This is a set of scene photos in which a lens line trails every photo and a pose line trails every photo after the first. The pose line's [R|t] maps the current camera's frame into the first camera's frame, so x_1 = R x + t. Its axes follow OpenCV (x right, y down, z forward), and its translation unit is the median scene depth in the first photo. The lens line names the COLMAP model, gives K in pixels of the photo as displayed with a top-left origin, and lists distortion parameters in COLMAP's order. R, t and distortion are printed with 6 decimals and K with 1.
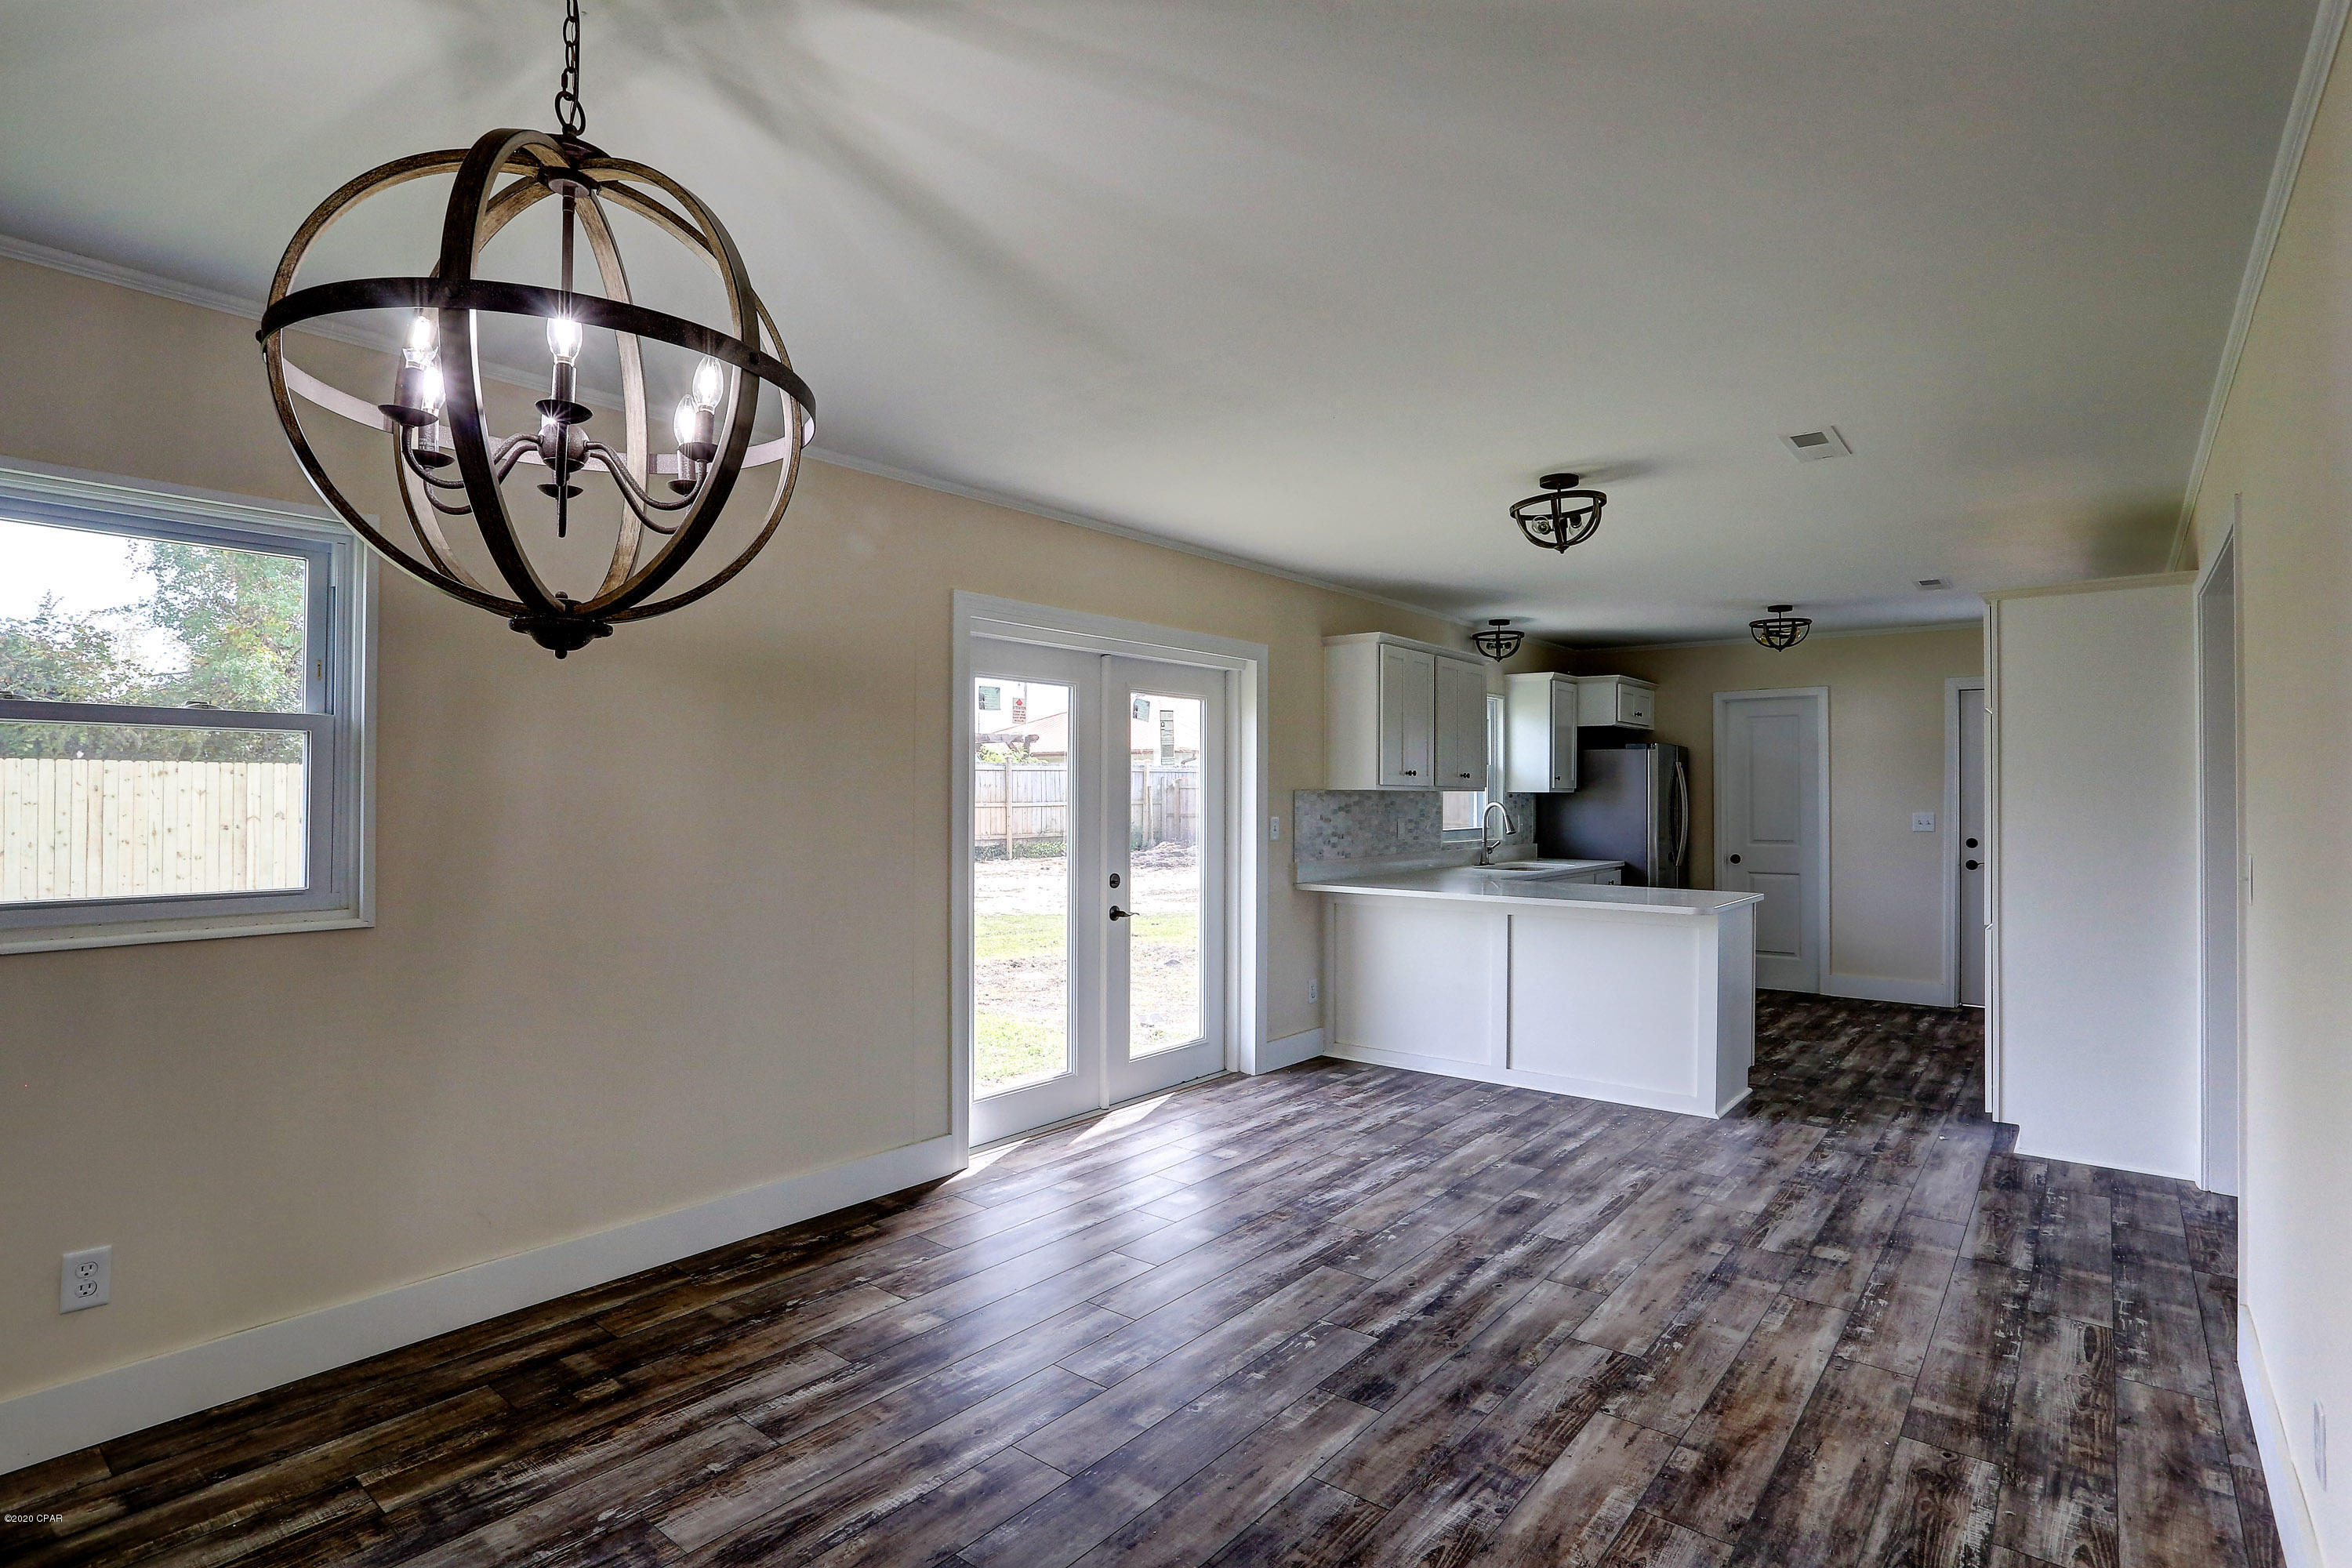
lens RADIAL K [[1161.6, 0, 1176.0], [0, 1161.6, 784.0], [0, 0, 1]] dist [-0.037363, 0.016509]
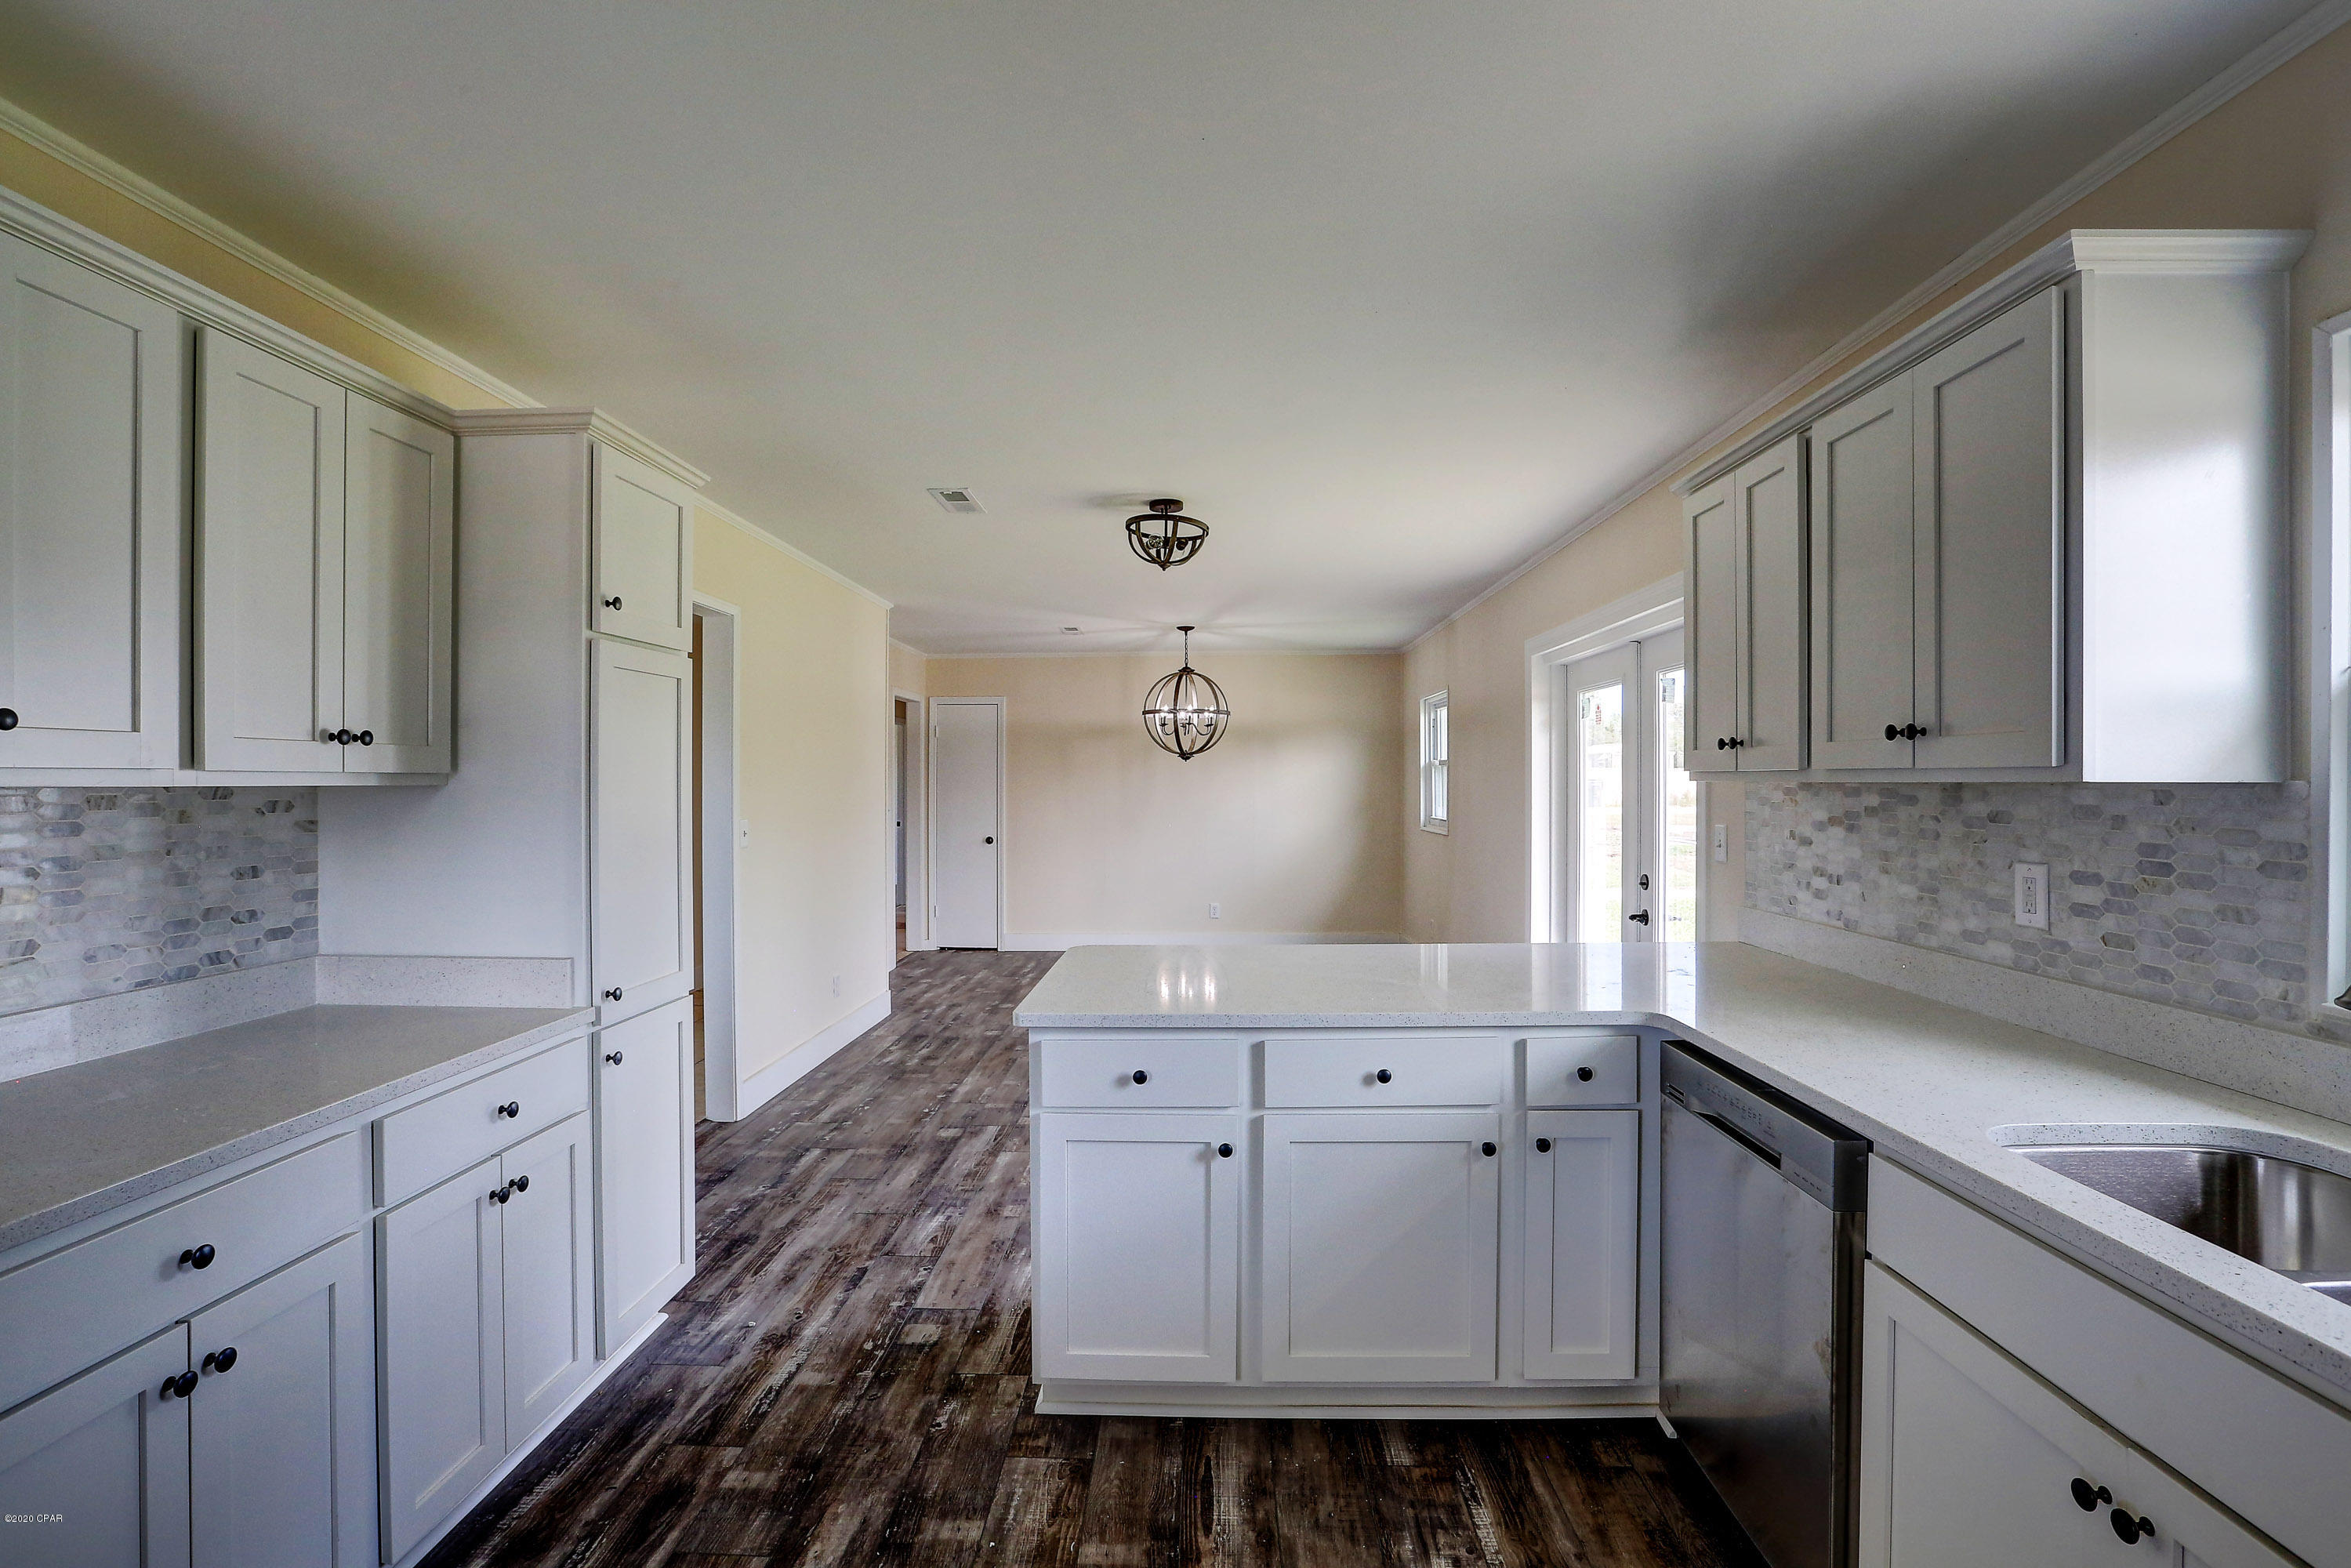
lens RADIAL K [[1076.1, 0, 1164.7], [0, 1076.1, 785.6], [0, 0, 1]] dist [-0.044908, 0.014970]
pose [[-0.800802, -0.002372, -0.598924, 0.999911], [0.002711, 0.999968, -0.007586, 0.015919], [0.598923, -0.007698, -0.800770, 1.920910]]
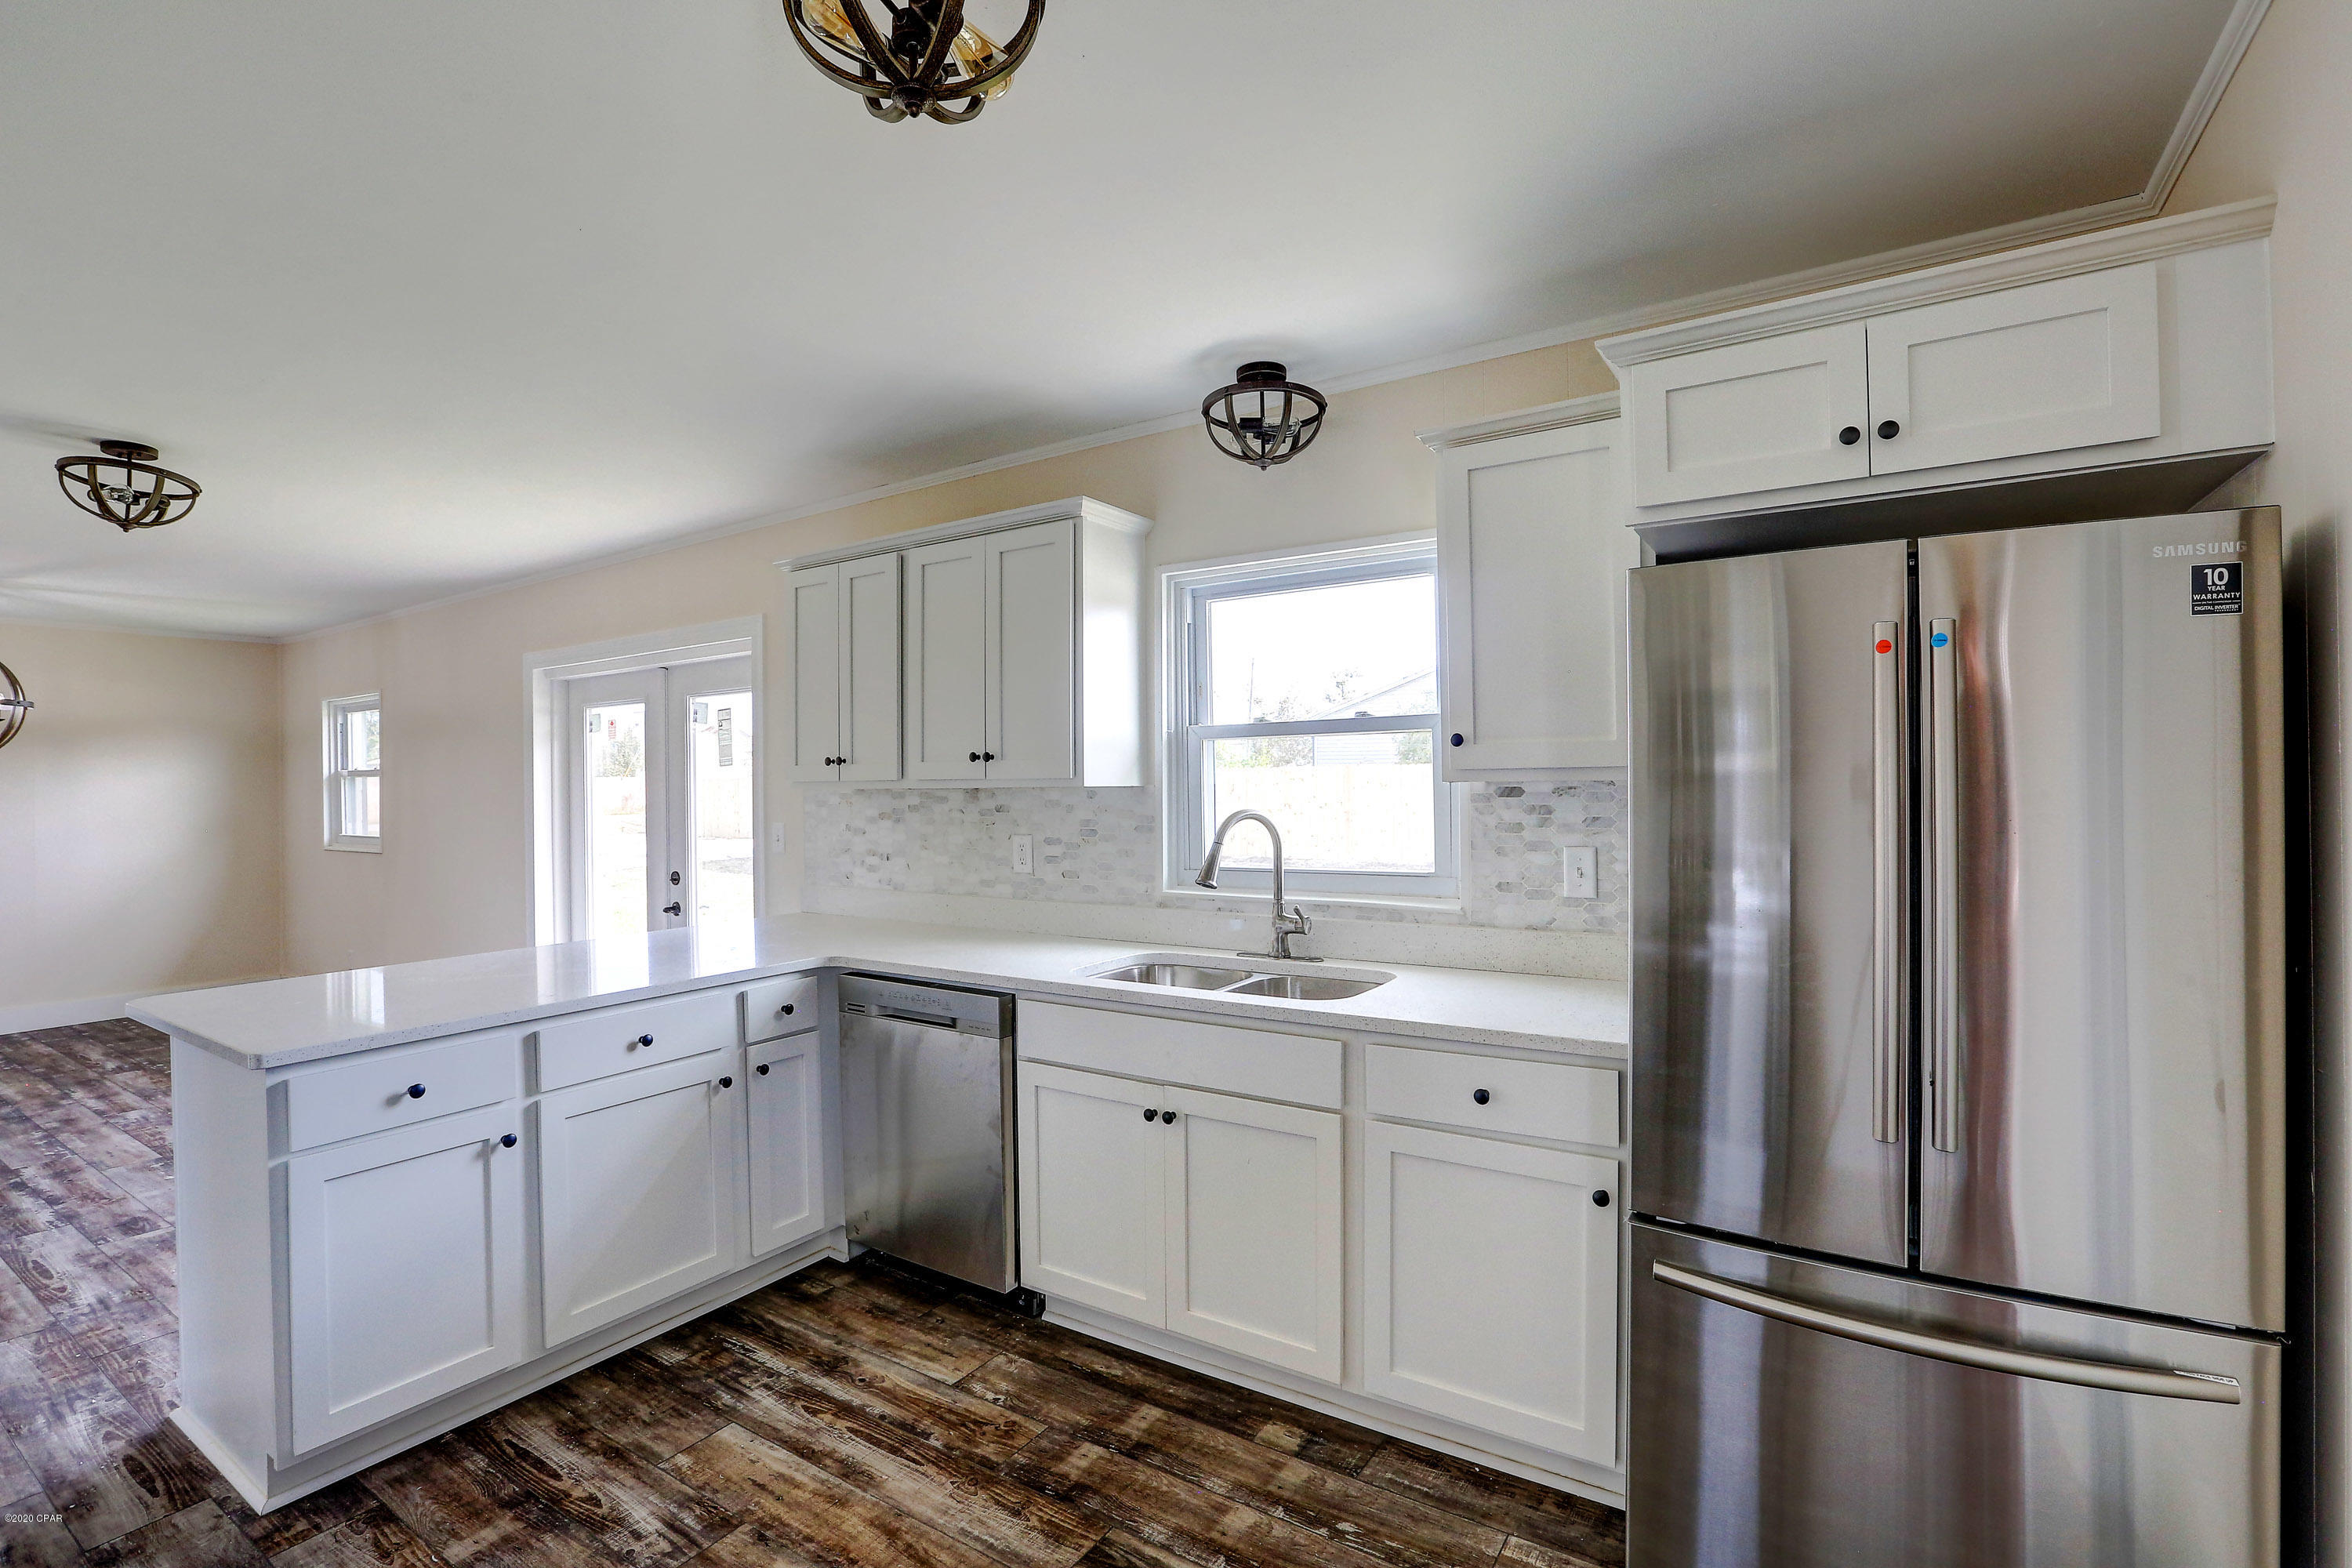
lens RADIAL K [[1076.5, 0, 1165.2], [0, 1076.5, 785.6], [0, 0, 1]] dist [-0.044908, 0.014970]
pose [[0.094862, -0.008133, -0.995457, 1.259958], [0.019324, 0.999793, -0.006327, 0.017924], [0.995303, -0.018636, 0.094999, 1.794827]]
